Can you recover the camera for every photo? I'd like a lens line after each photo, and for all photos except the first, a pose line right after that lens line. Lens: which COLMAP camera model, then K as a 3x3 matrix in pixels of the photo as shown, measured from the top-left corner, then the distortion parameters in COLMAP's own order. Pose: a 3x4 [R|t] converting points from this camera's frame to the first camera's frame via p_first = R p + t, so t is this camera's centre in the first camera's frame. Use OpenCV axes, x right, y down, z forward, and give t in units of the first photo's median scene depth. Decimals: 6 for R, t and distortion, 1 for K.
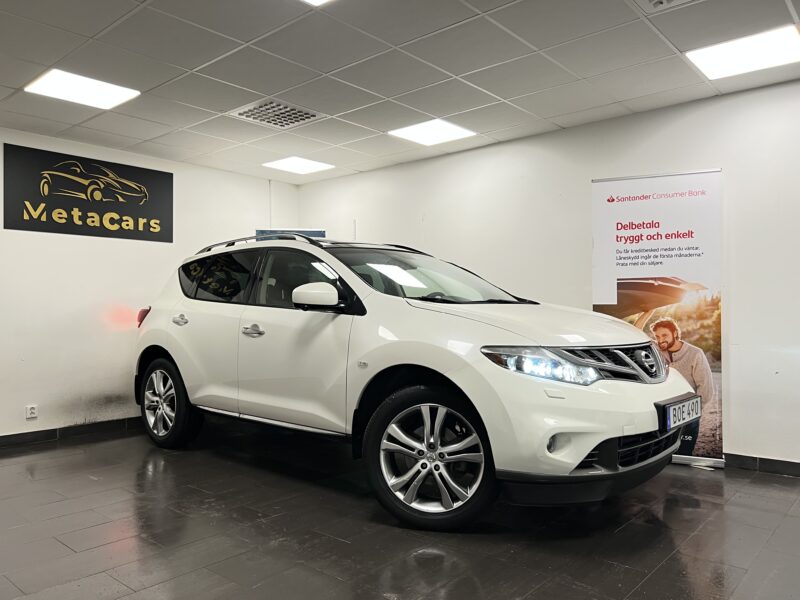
lens RADIAL K [[616.5, 0, 400.8], [0, 616.5, 303.0], [0, 0, 1]] dist [0.025547, -0.020417]
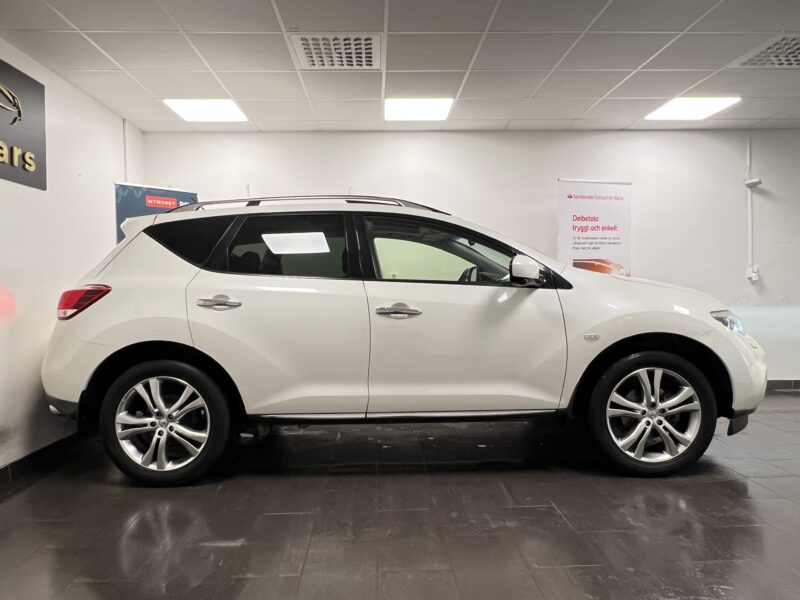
lens RADIAL K [[558.9, 0, 398.6], [0, 558.9, 298.7], [0, 0, 1]] dist [0.003100, -0.003940]
pose [[0.730772, -0.025277, 0.682154, -0.726243], [0.004162, 0.999461, 0.032577, 0.002577], [-0.682609, -0.020967, 0.730483, 0.425129]]
